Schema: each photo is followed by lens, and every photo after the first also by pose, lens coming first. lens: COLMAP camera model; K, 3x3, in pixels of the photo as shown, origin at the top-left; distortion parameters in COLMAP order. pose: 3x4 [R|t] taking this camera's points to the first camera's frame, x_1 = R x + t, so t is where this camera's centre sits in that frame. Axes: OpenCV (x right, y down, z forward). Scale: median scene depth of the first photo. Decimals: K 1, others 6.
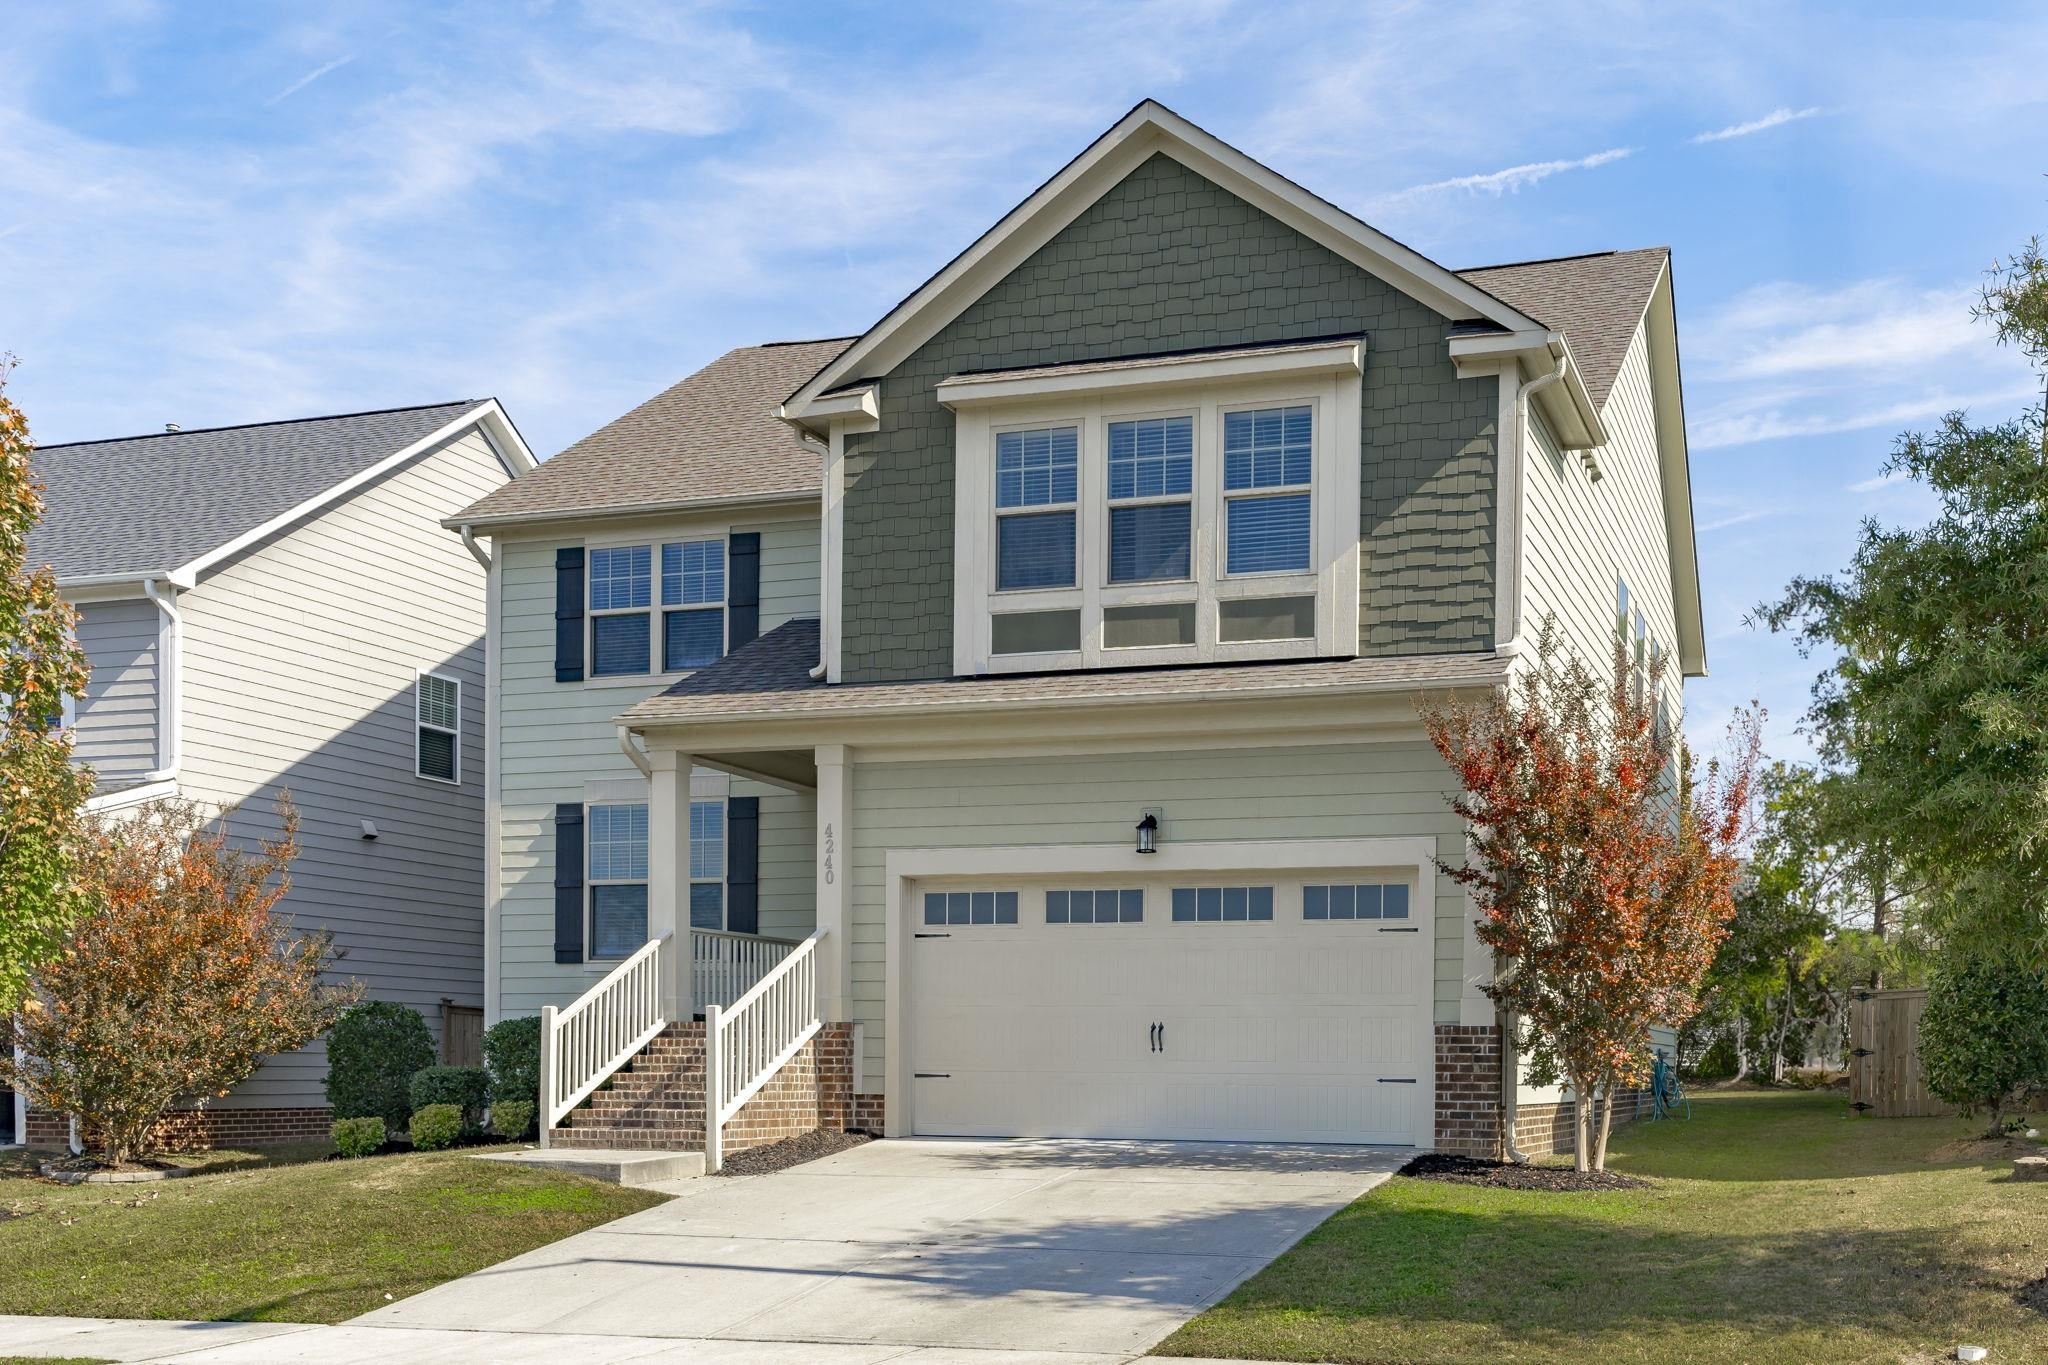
lens RADIAL K [[3059.9, 0, 1021.9], [0, 3059.9, 797.2], [0, 0, 1]] dist [0.021144, 0.082192]
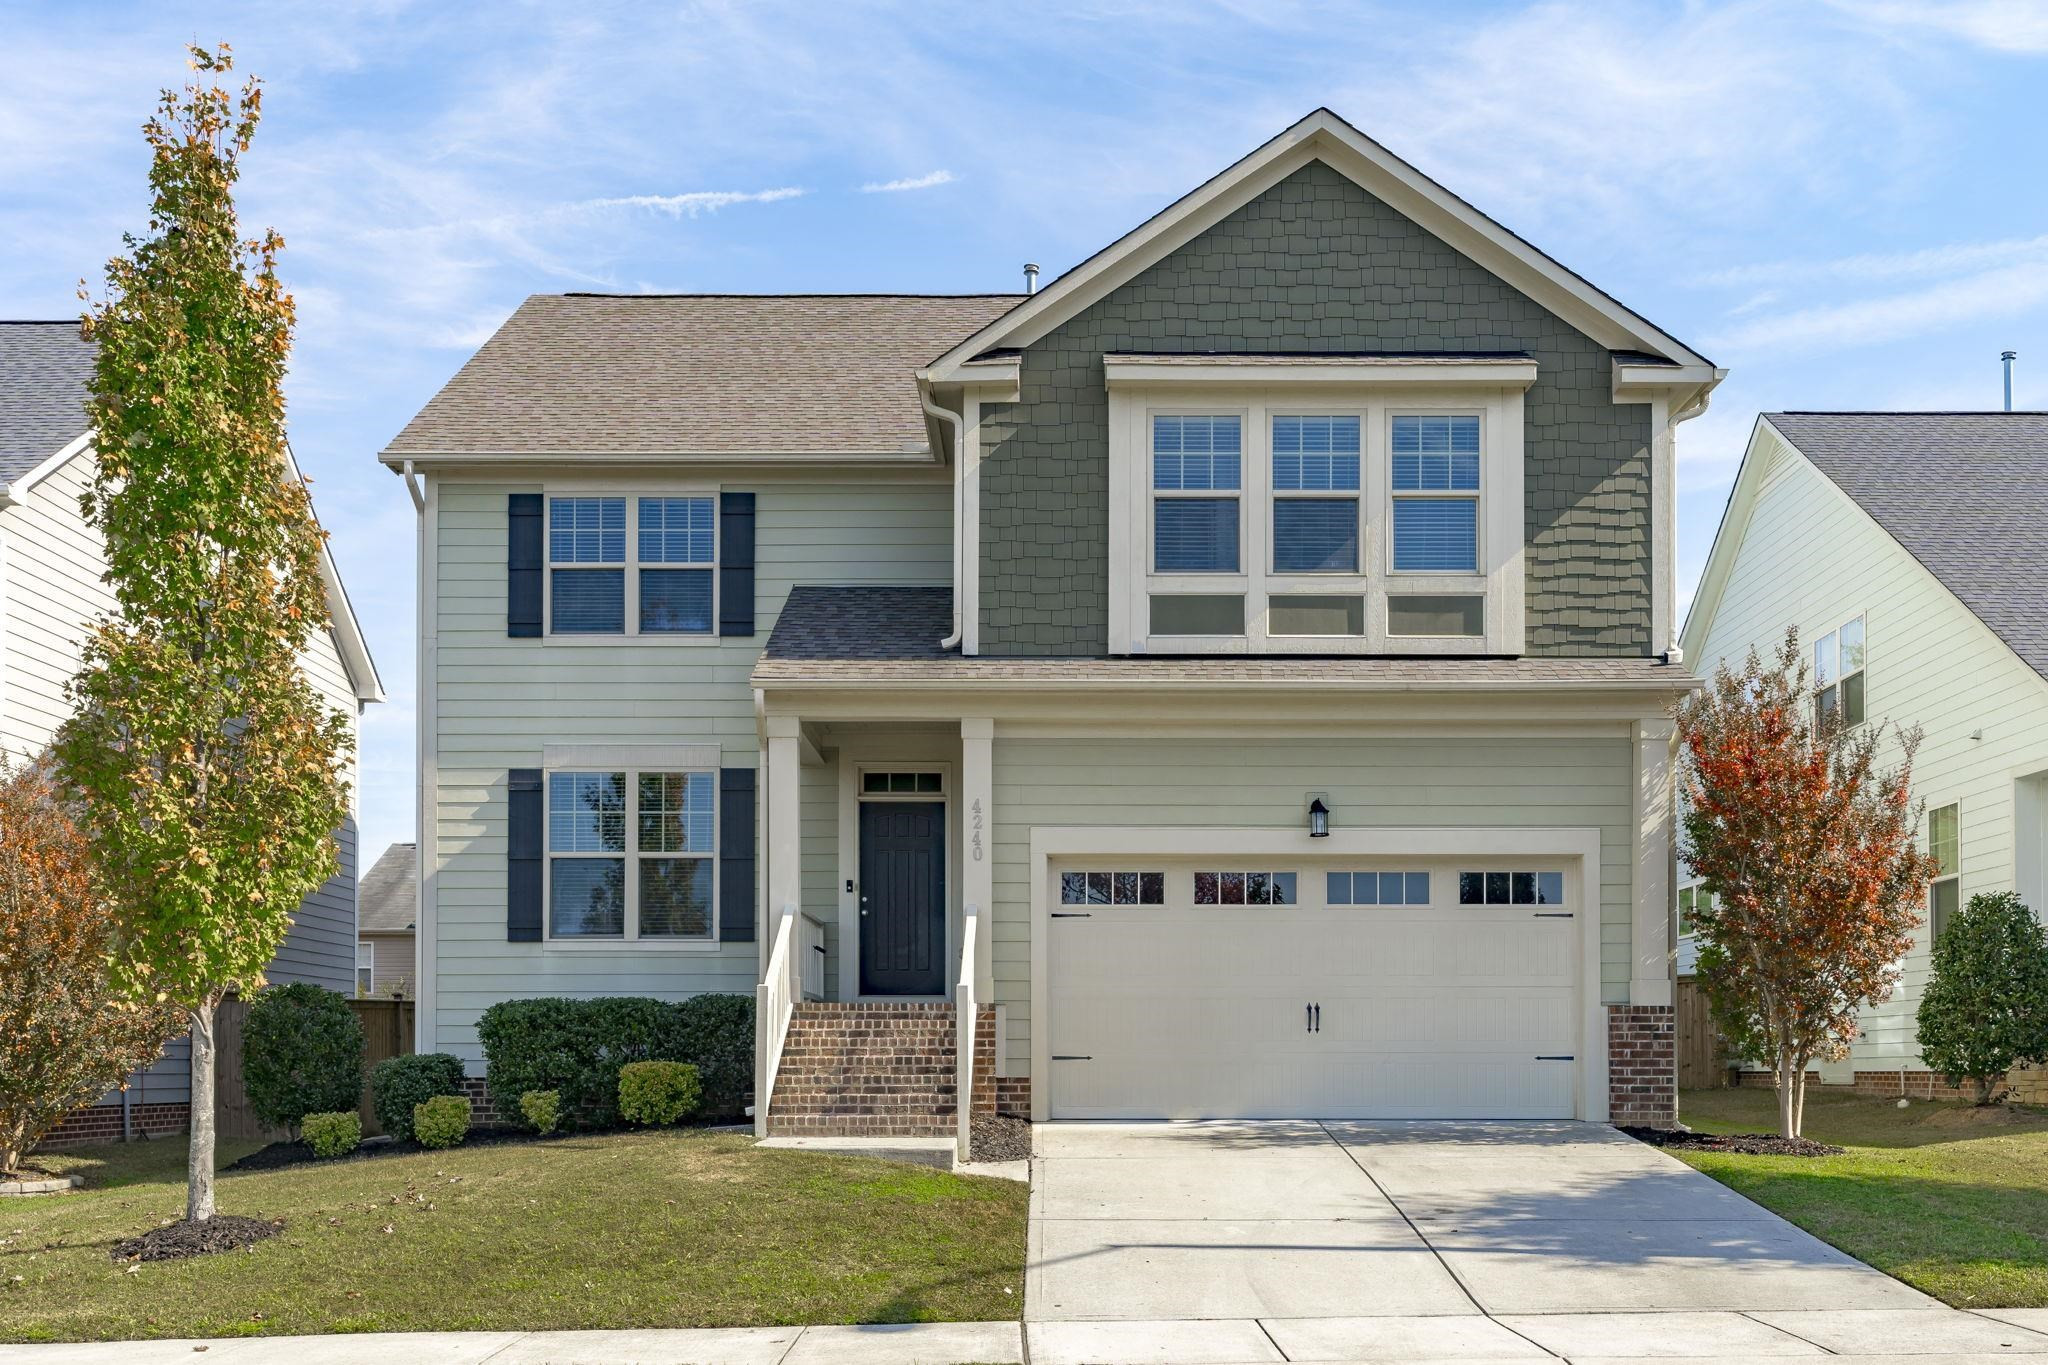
lens RADIAL K [[2940.8, 0, 1069.9], [0, 2940.8, 684.5], [0, 0, 1]] dist [0.058646, -0.505530]
pose [[0.900061, 0.048106, 0.433100, -0.455311], [-0.030205, 0.998385, -0.048122, 0.017029], [-0.434715, 0.030231, 0.900061, 0.146921]]
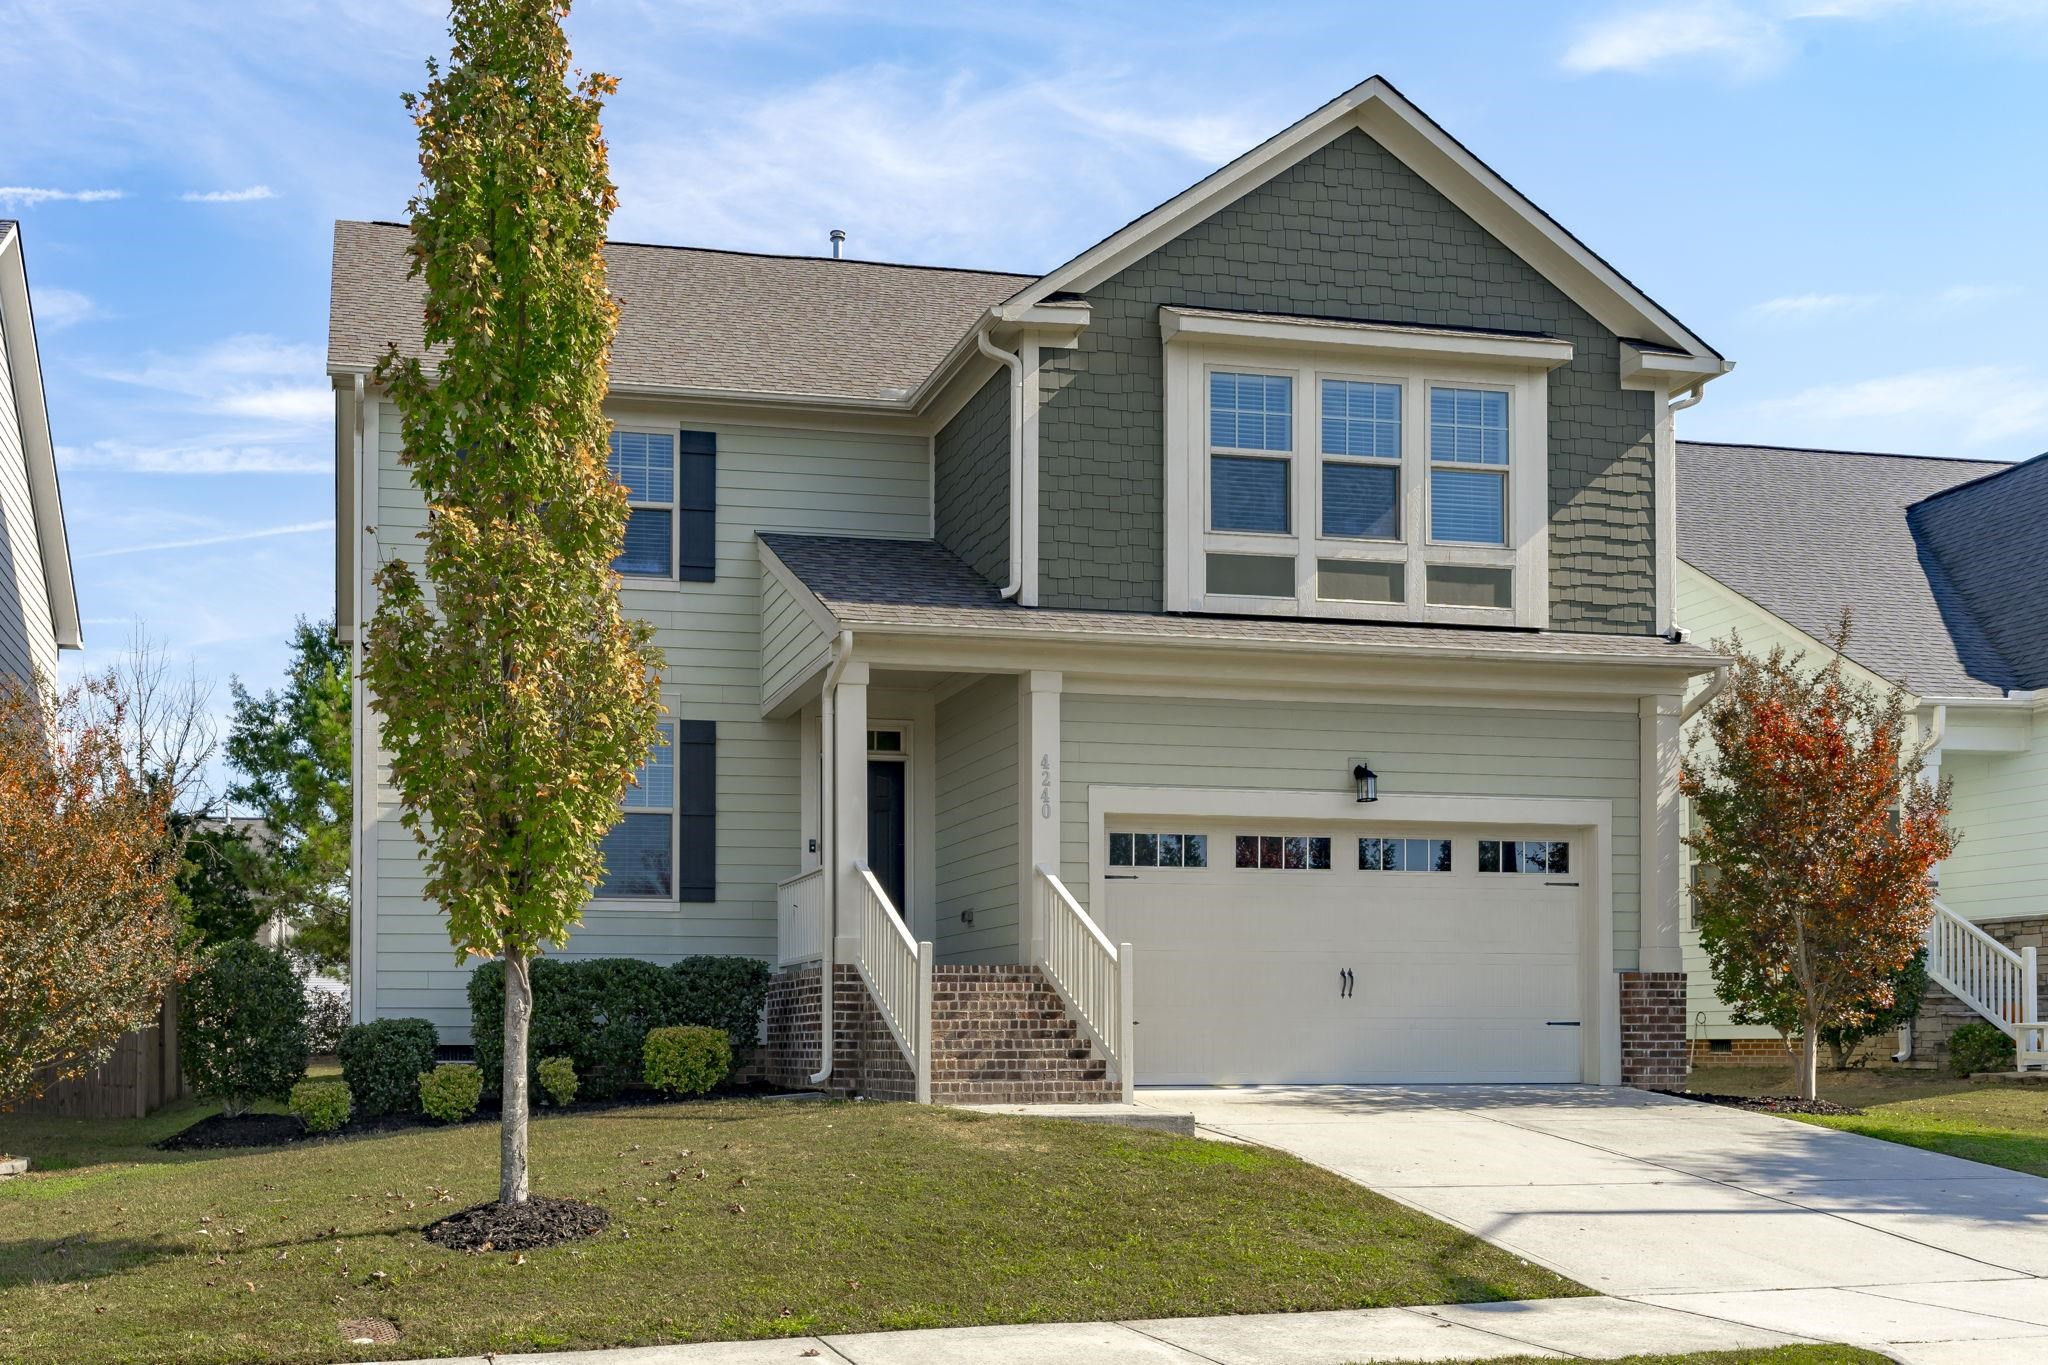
lens RADIAL K [[2661.3, 0, 1020.1], [0, 2661.3, 709.5], [0, 0, 1]] dist [0.035680, -0.012713]
pose [[0.752707, 0.072923, 0.654305, -0.621066], [-0.048647, 0.997290, -0.055186, 0.041578], [-0.656556, 0.009709, 0.754215, 0.397930]]
